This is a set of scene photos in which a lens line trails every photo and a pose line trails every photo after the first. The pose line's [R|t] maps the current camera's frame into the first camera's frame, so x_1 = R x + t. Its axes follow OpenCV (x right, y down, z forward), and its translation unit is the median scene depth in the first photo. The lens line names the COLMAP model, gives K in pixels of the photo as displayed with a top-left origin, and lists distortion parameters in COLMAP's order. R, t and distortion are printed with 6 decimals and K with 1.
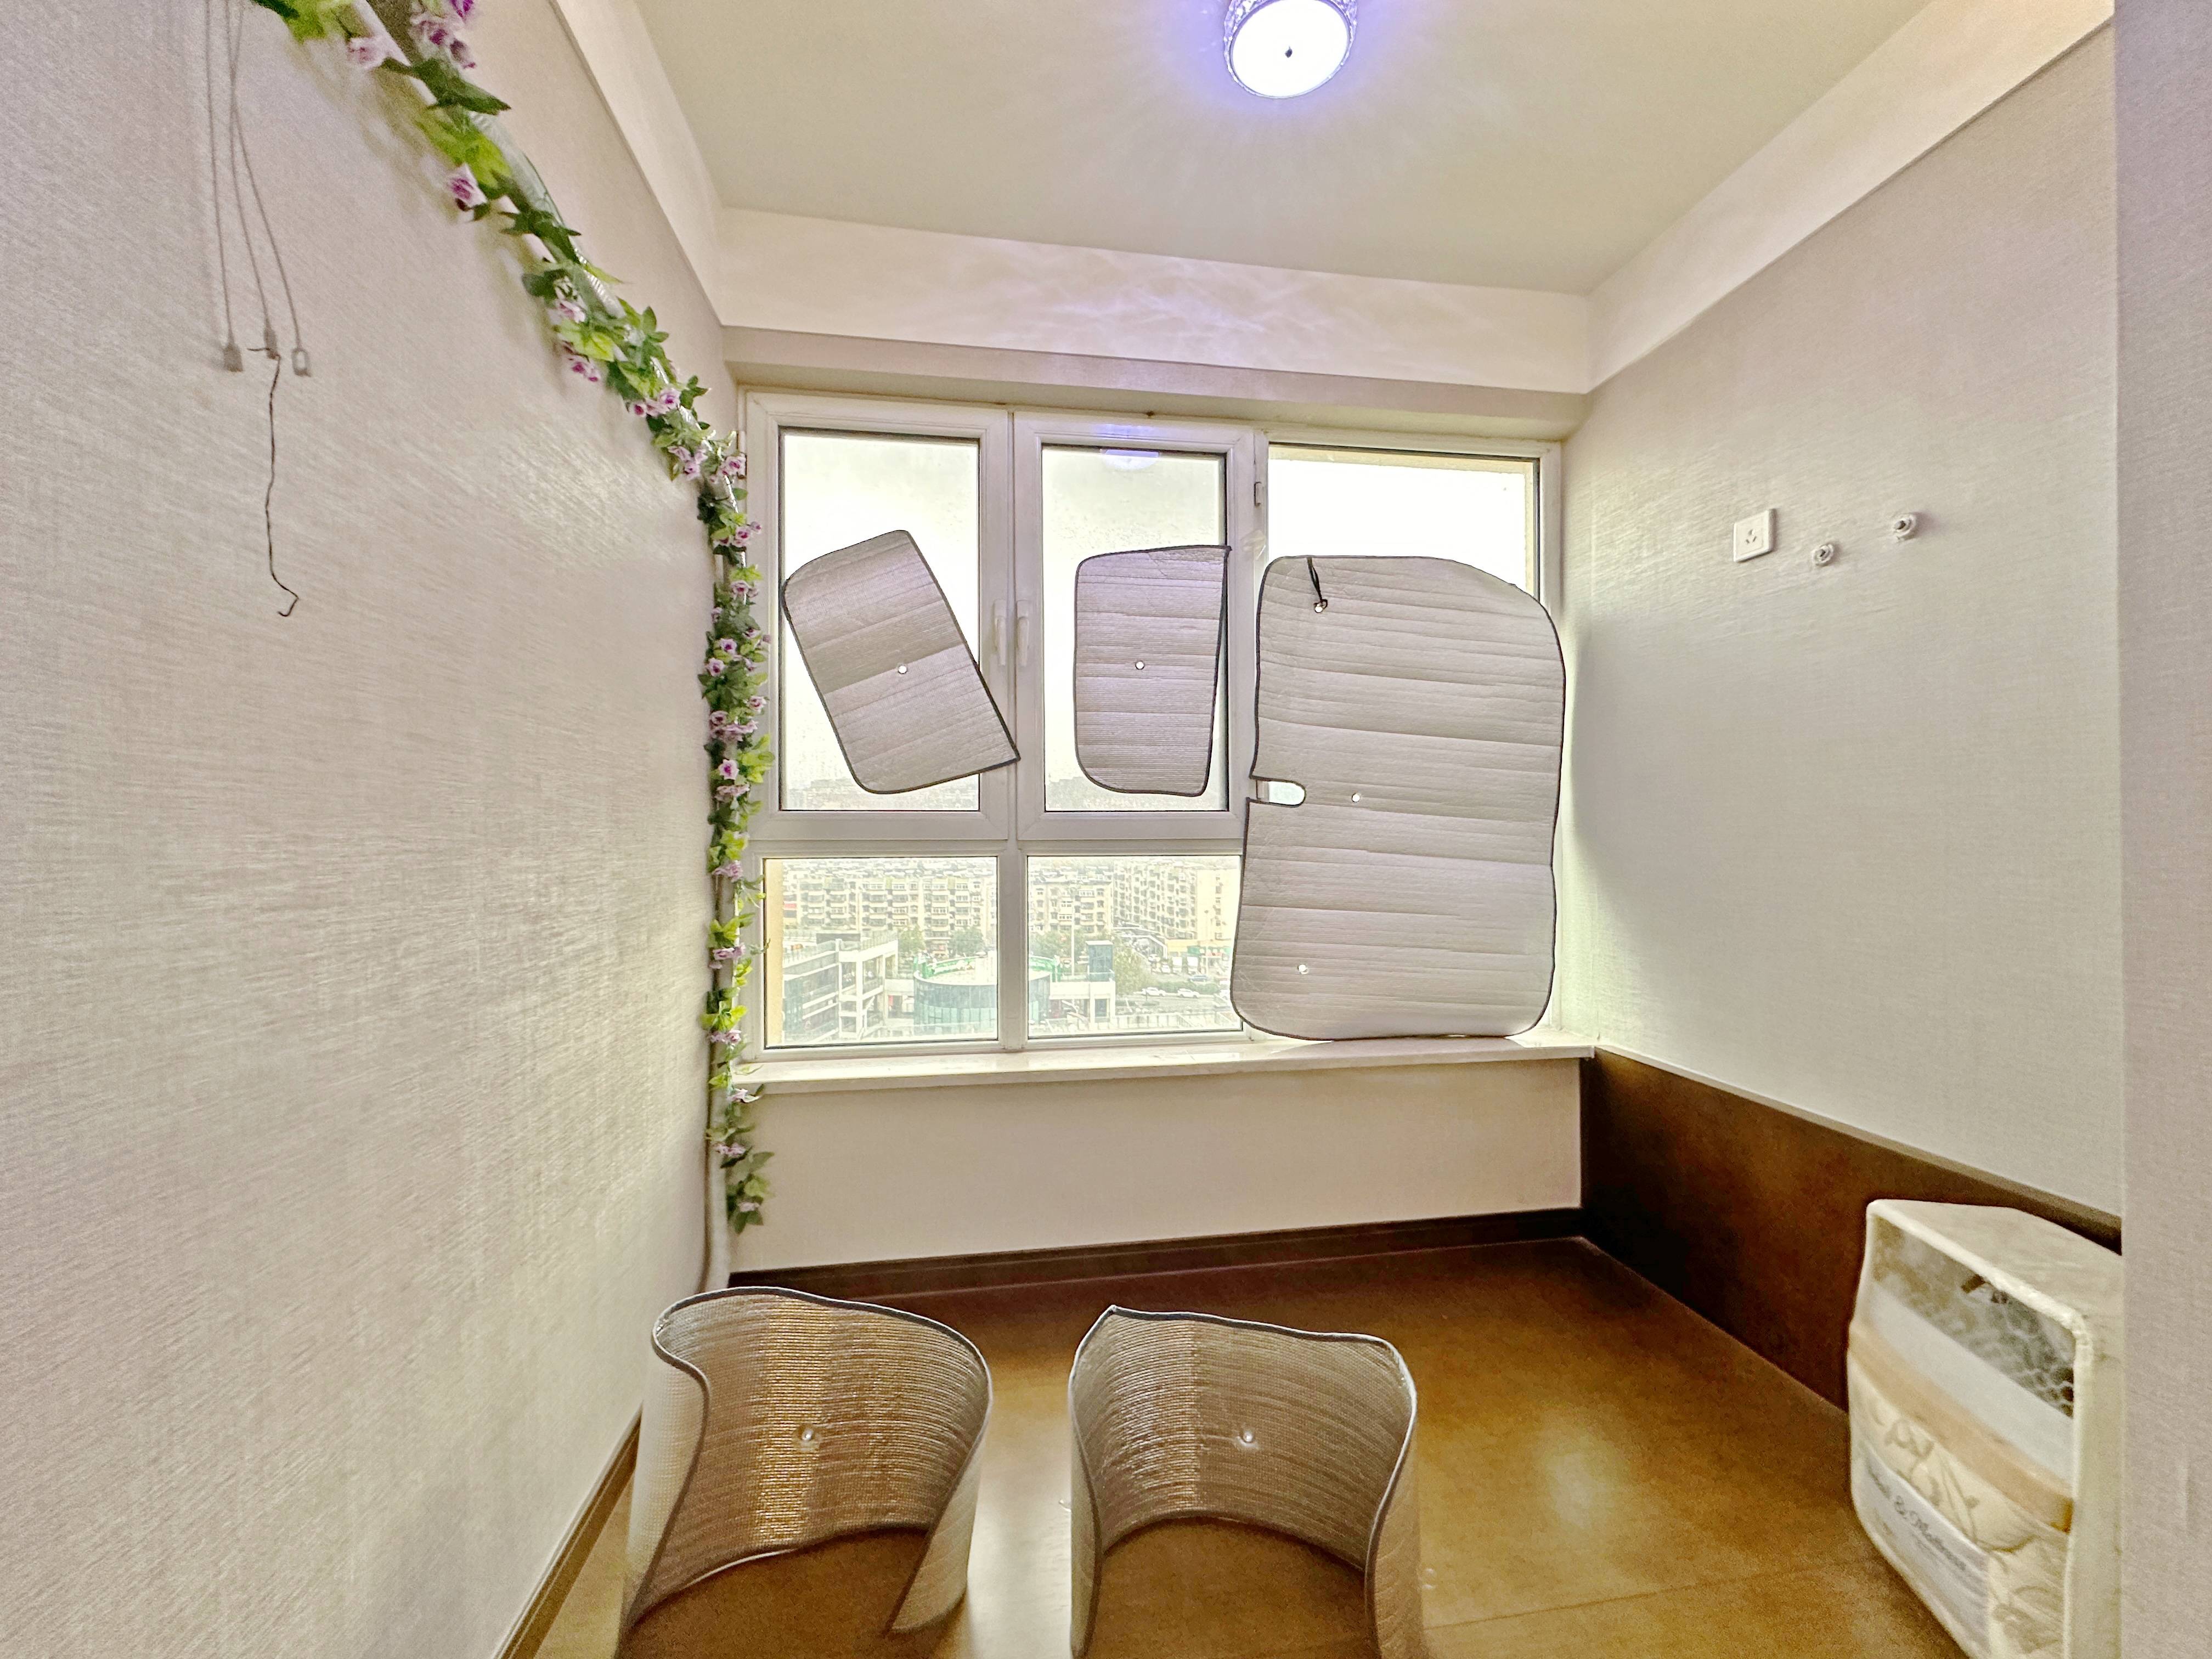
lens RADIAL K [[880.1, 0, 1100.9], [0, 880.1, 829.1], [0, 0, 1]] dist [-0.003656, -0.000055]
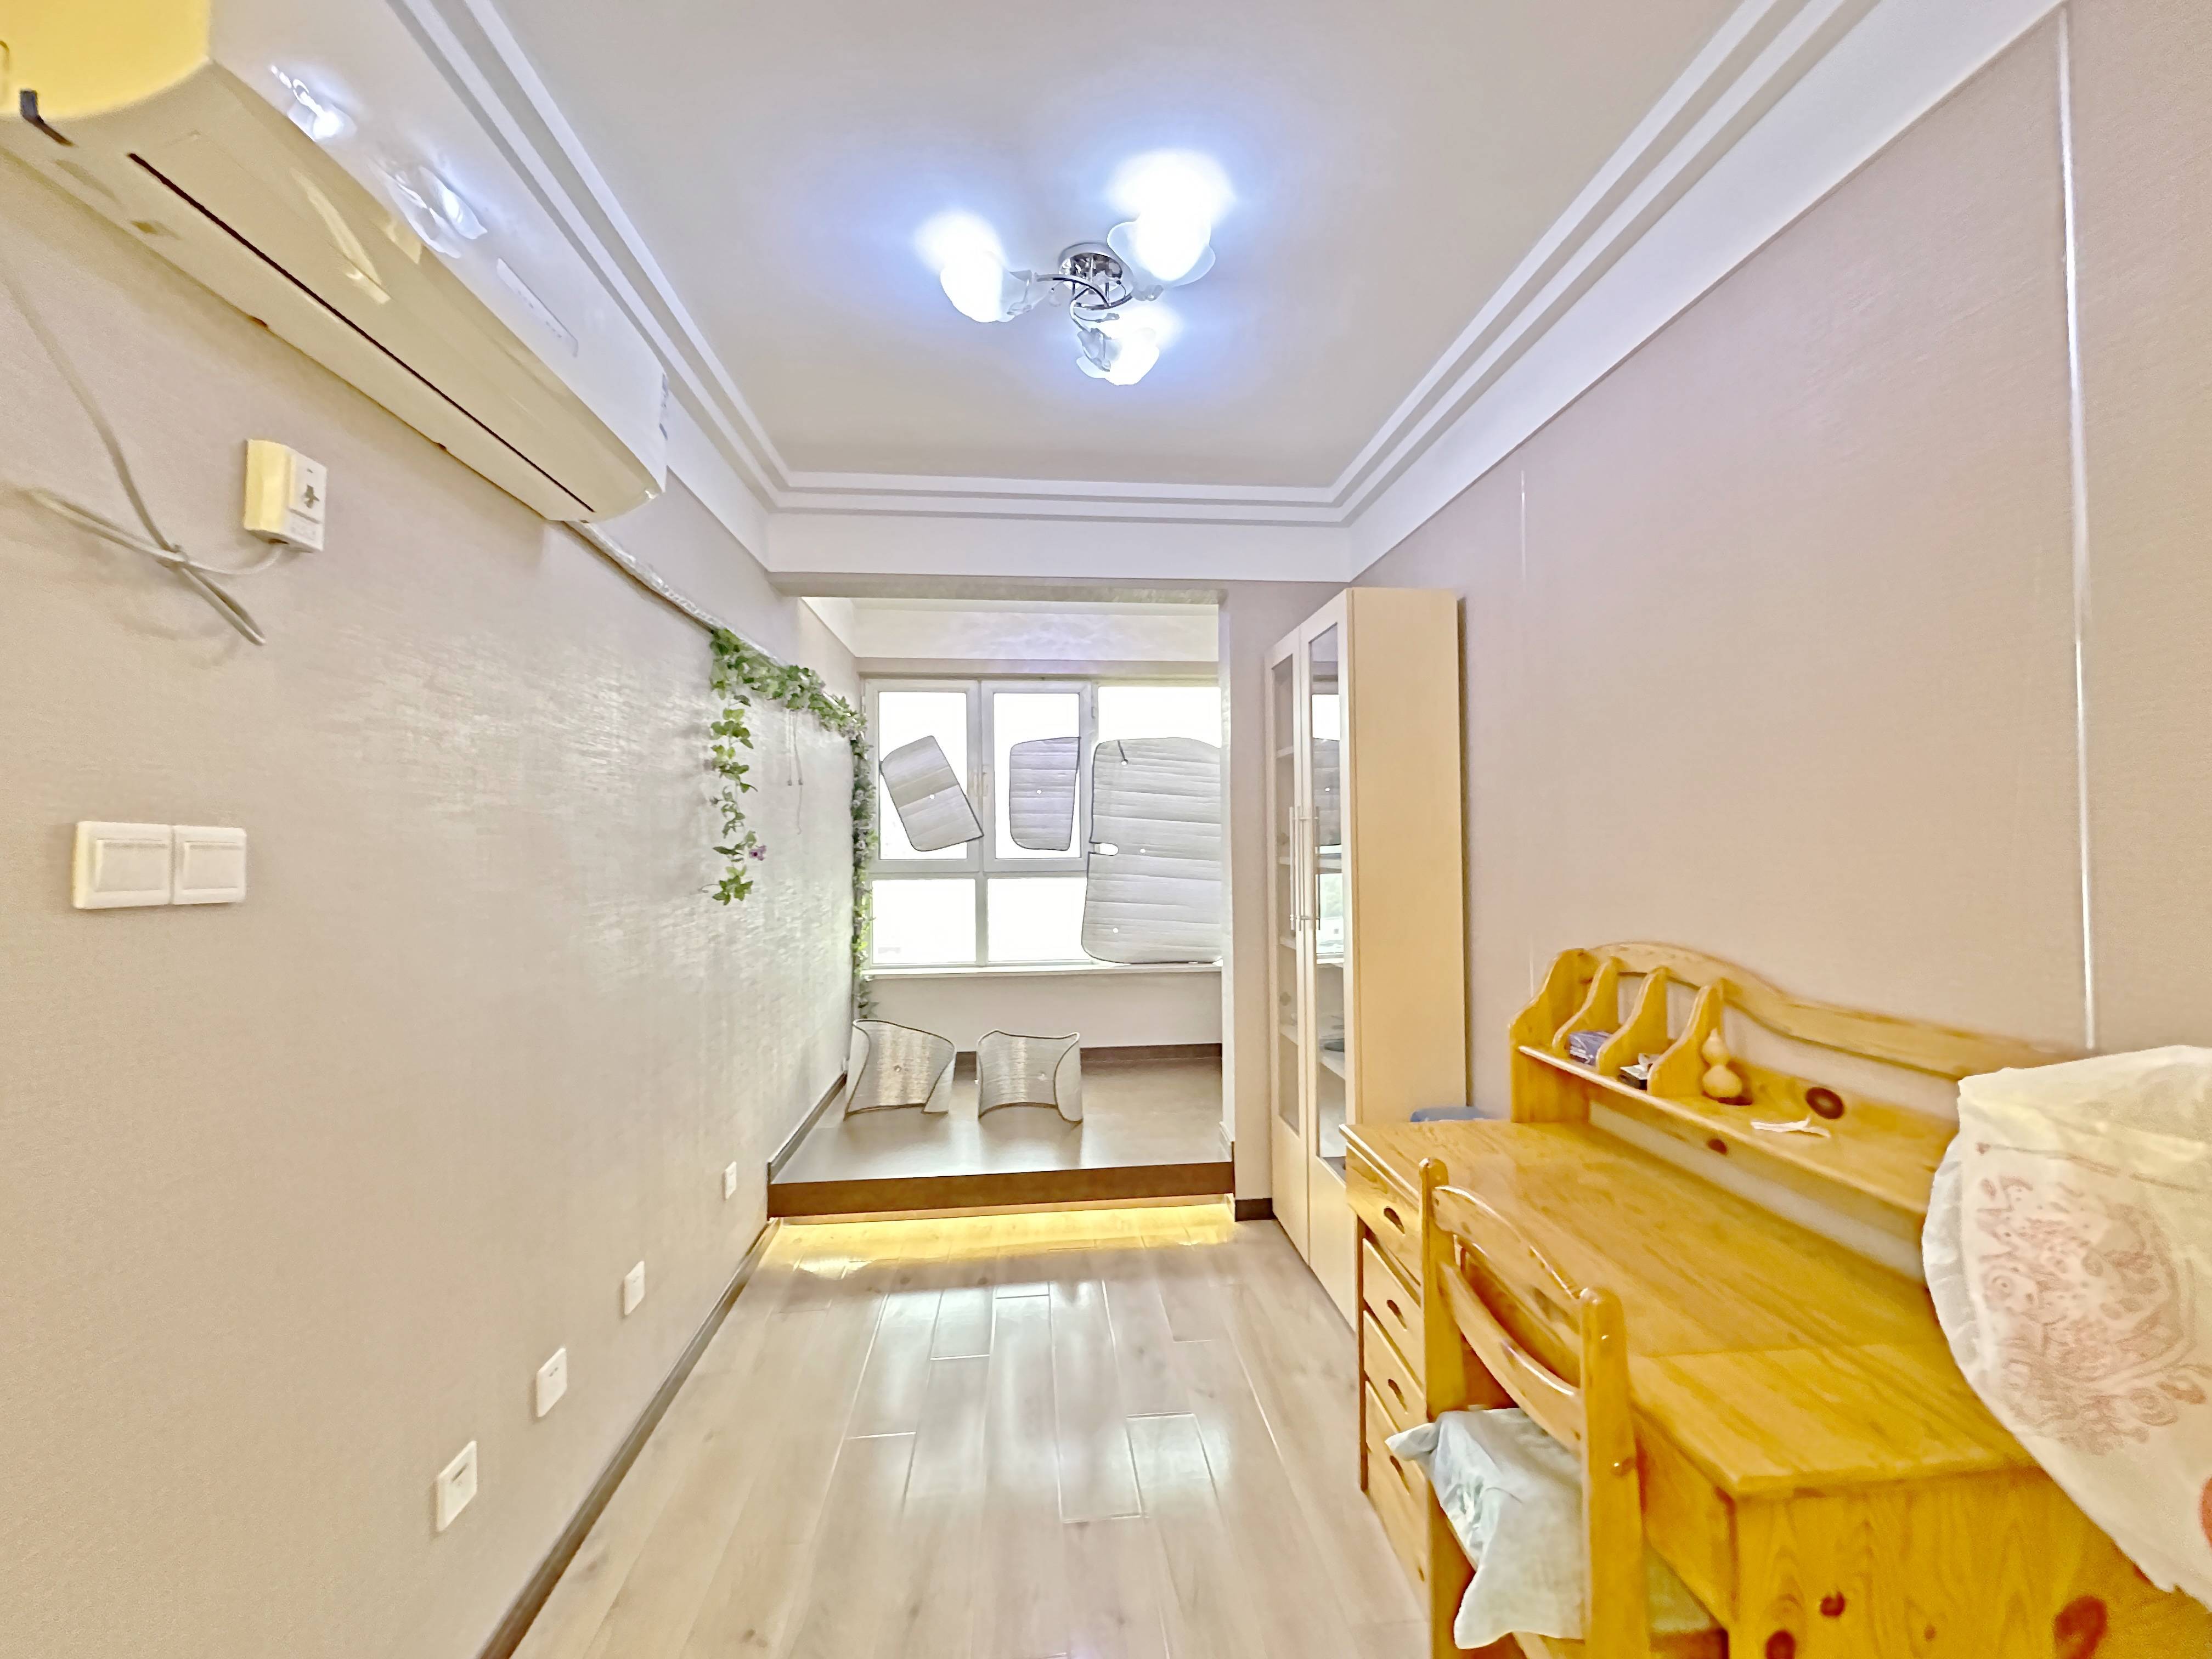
lens RADIAL K [[880.1, 0, 1113.4], [0, 880.1, 834.6], [0, 0, 1]] dist [-0.003656, -0.000055]
pose [[0.999013, -0.008762, -0.043552, 0.337012], [0.008005, 0.999815, -0.017509, -0.041111], [0.043697, 0.017144, 0.998898, -1.235243]]
